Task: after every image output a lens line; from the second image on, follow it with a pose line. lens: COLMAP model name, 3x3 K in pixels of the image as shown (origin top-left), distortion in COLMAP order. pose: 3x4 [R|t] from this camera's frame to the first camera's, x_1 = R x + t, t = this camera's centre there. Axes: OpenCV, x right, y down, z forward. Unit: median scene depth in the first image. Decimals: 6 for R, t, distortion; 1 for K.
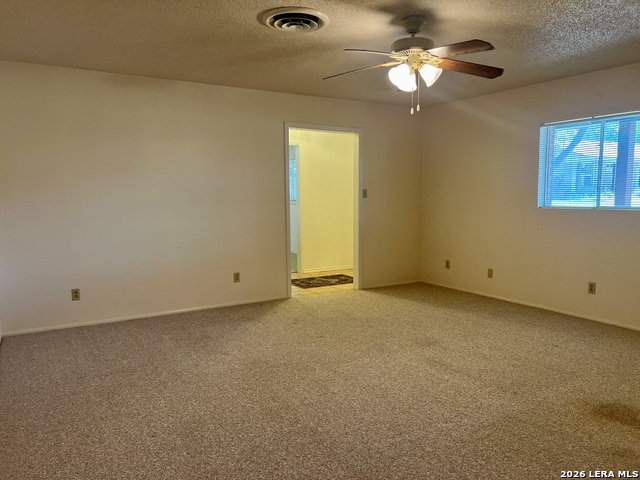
lens RADIAL K [[481.4, 0, 319.5], [0, 481.4, 239.3], [0, 0, 1]] dist [0.060172, -0.065575]
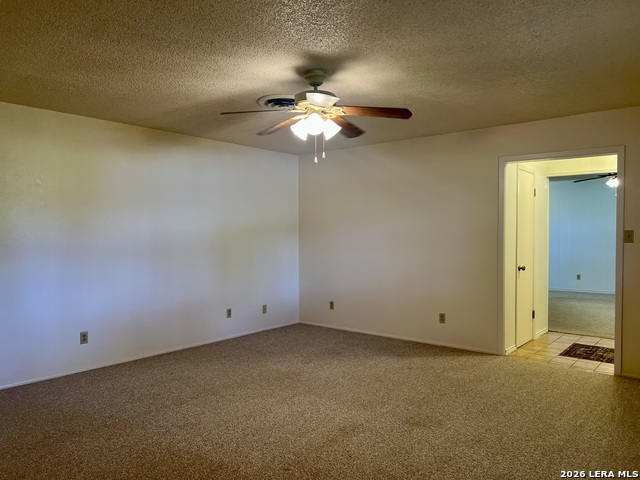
lens RADIAL K [[481.4, 0, 322.0], [0, 481.4, 239.2], [0, 0, 1]] dist [0.060172, -0.065575]
pose [[0.337835, 0.019230, -0.941009, 0.908837], [-0.088781, 0.995985, -0.011521, -0.067906], [0.937009, 0.087436, 0.338185, 0.533521]]
